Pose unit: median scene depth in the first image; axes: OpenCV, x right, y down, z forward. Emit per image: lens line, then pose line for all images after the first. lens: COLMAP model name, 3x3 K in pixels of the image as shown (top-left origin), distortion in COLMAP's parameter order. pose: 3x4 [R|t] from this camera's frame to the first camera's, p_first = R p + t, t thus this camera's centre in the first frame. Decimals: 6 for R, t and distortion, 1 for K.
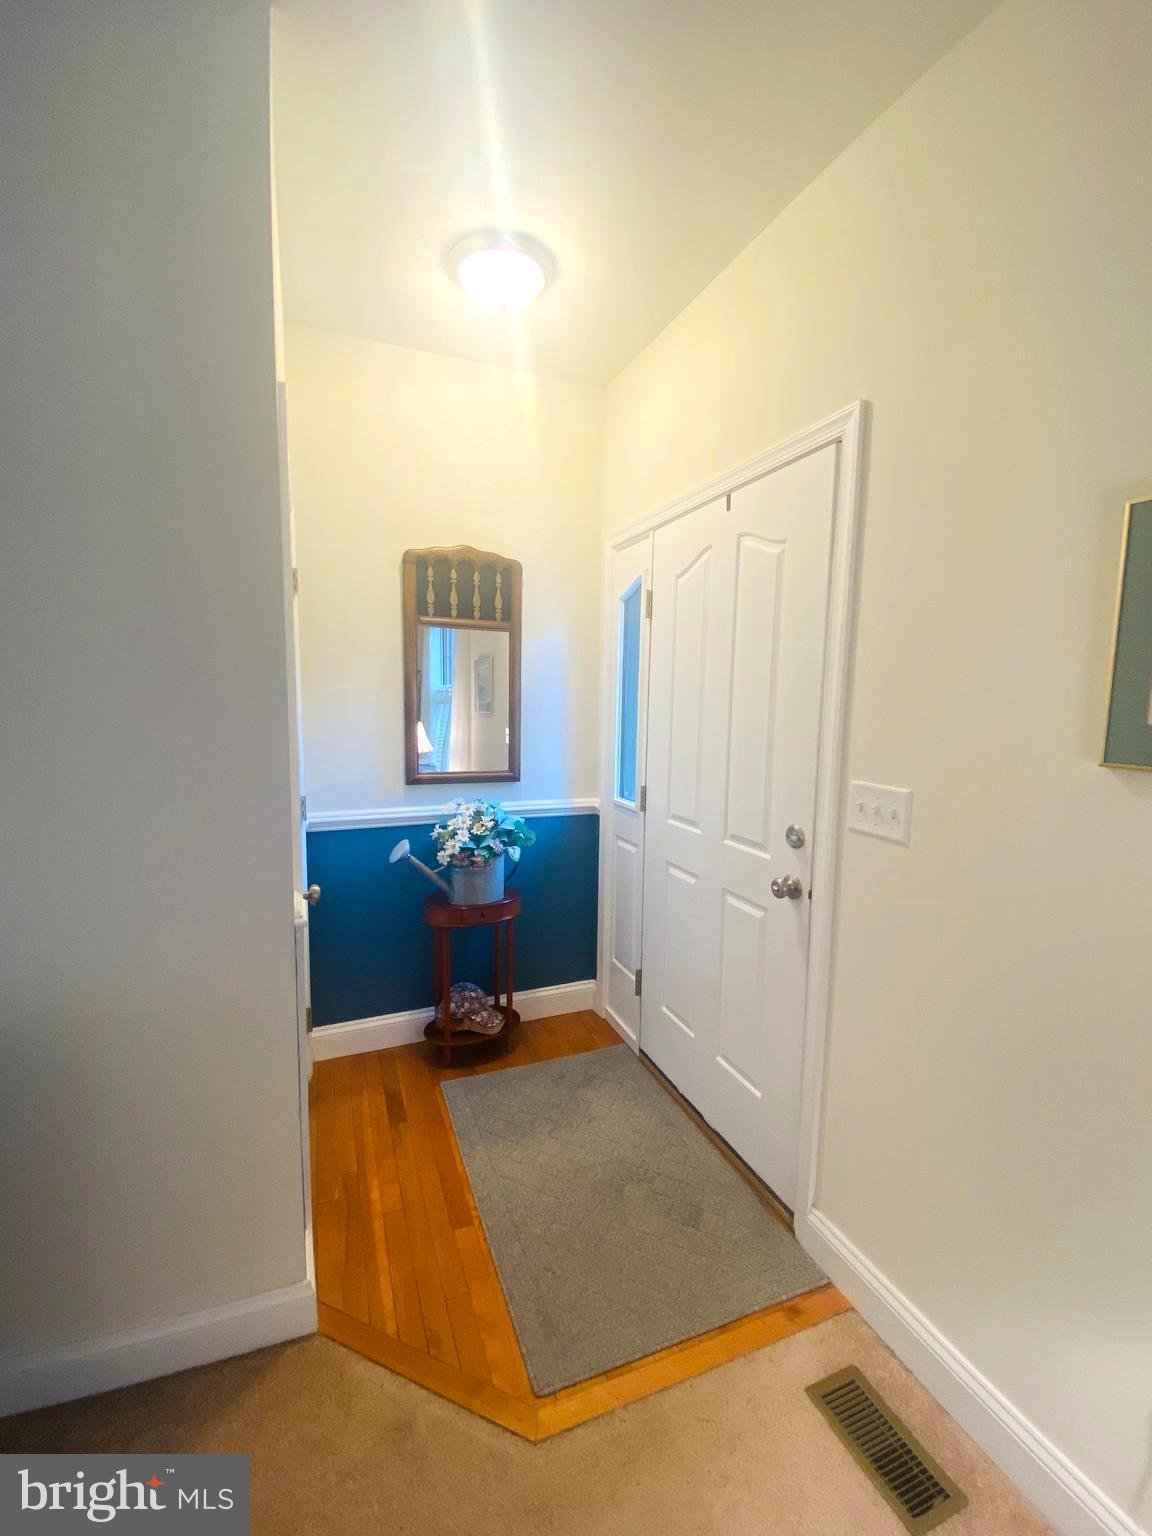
lens RADIAL K [[670.0, 0, 577.7], [0, 670.0, 772.5], [0, 0, 1]] dist [0.028646, -0.025781]
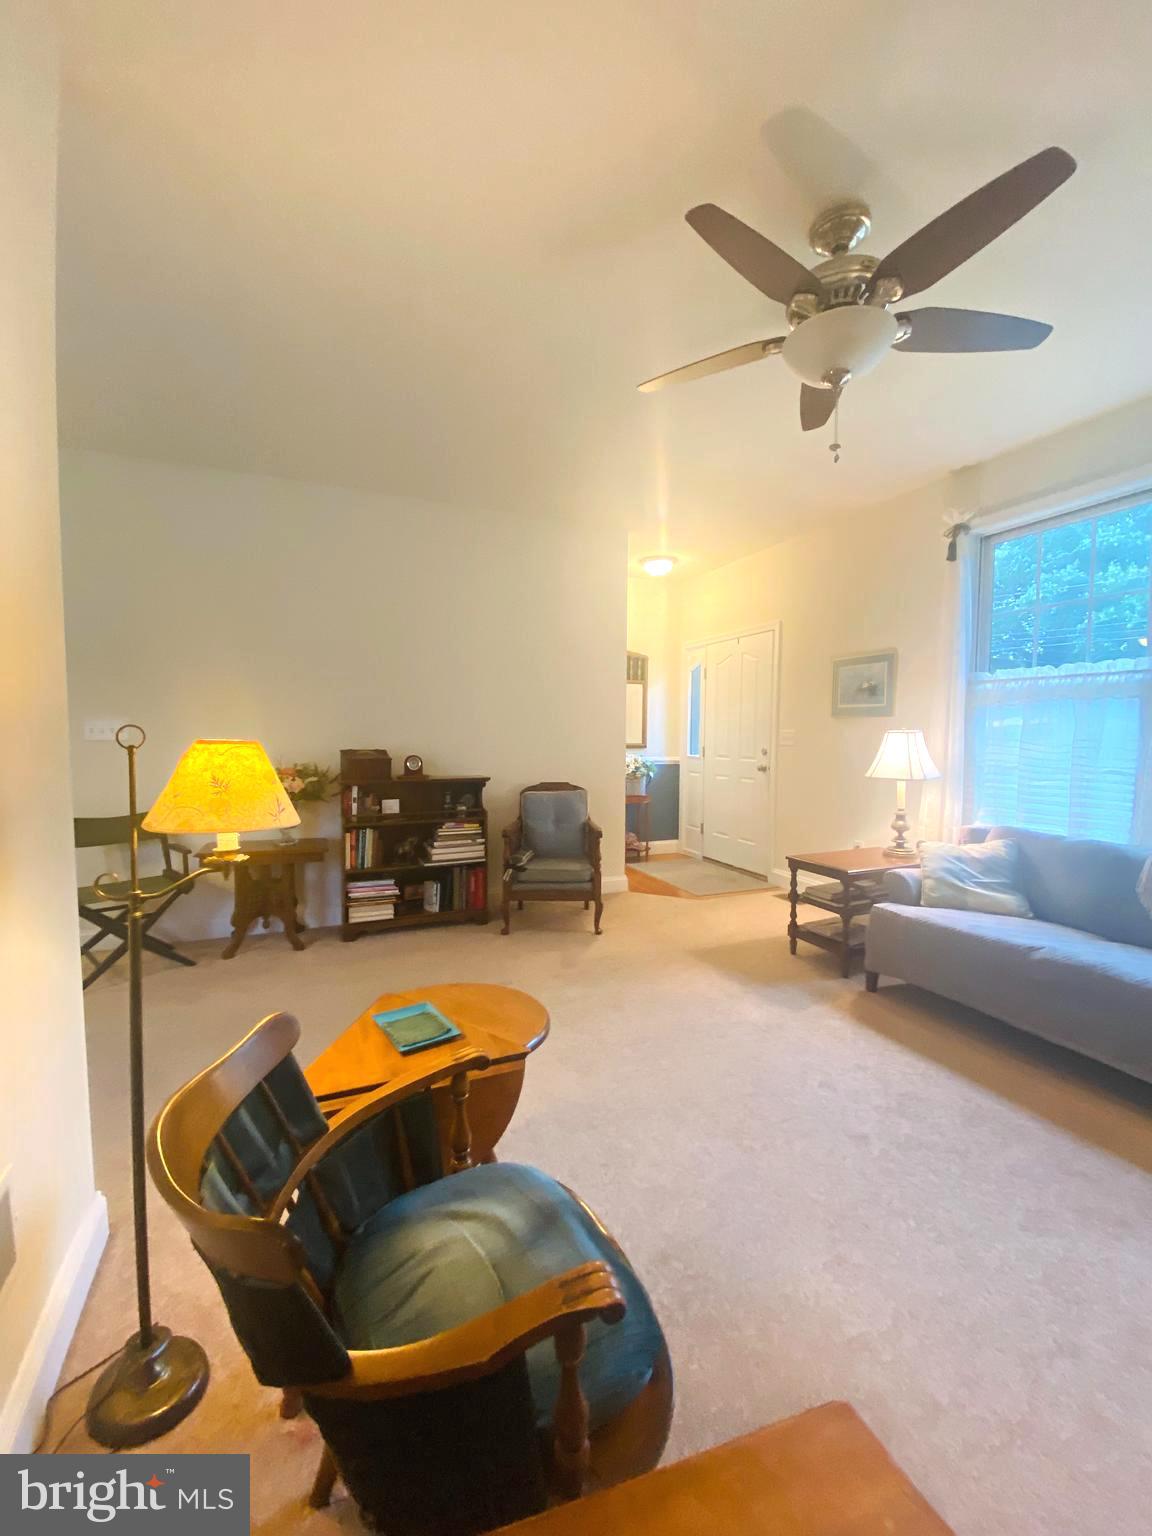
lens RADIAL K [[637.4, 0, 567.9], [0, 637.4, 767.3], [0, 0, 1]] dist [0.026675, -0.021303]
pose [[0.999974, -0.006821, 0.002543, -0.406757], [0.006965, 0.998076, -0.061612, 0.237111], [-0.002118, 0.061628, 0.998097, -1.332709]]
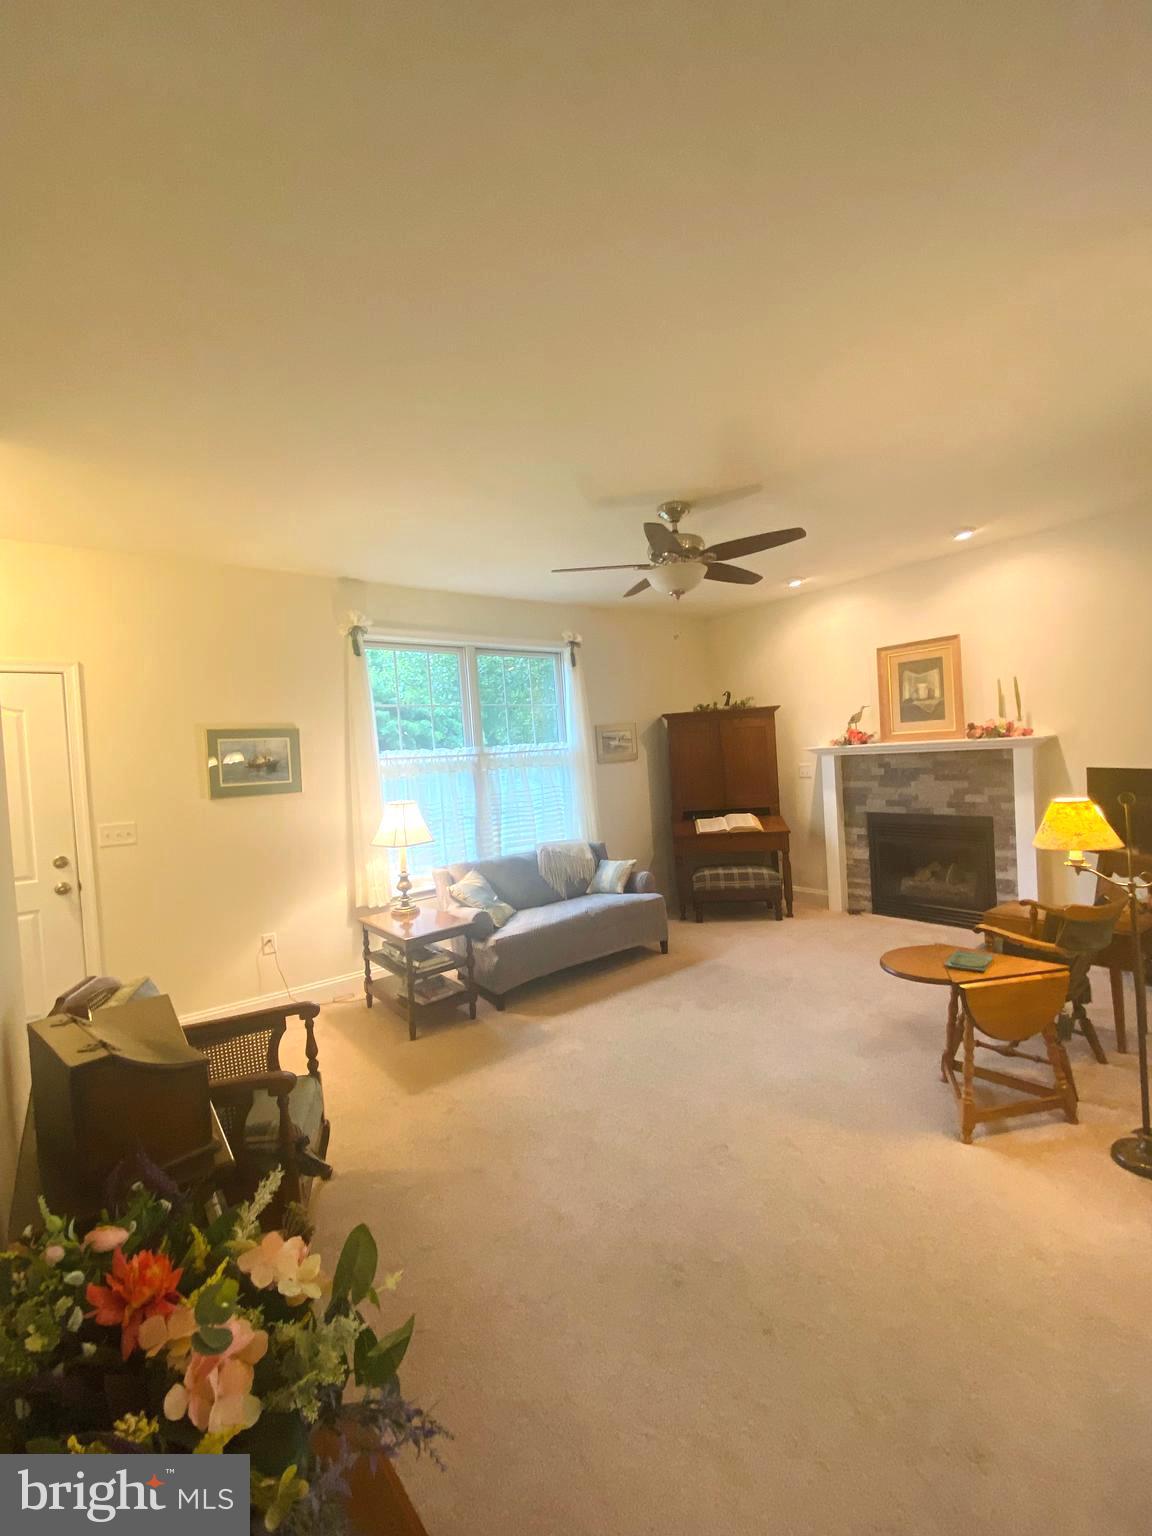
lens RADIAL K [[637.4, 0, 567.9], [0, 637.4, 767.3], [0, 0, 1]] dist [0.026675, -0.021303]
pose [[-0.285310, -0.018921, 0.958249, -1.292324], [0.161947, 0.984477, 0.067657, -0.043732], [-0.944654, 0.174488, -0.277817, 0.055858]]
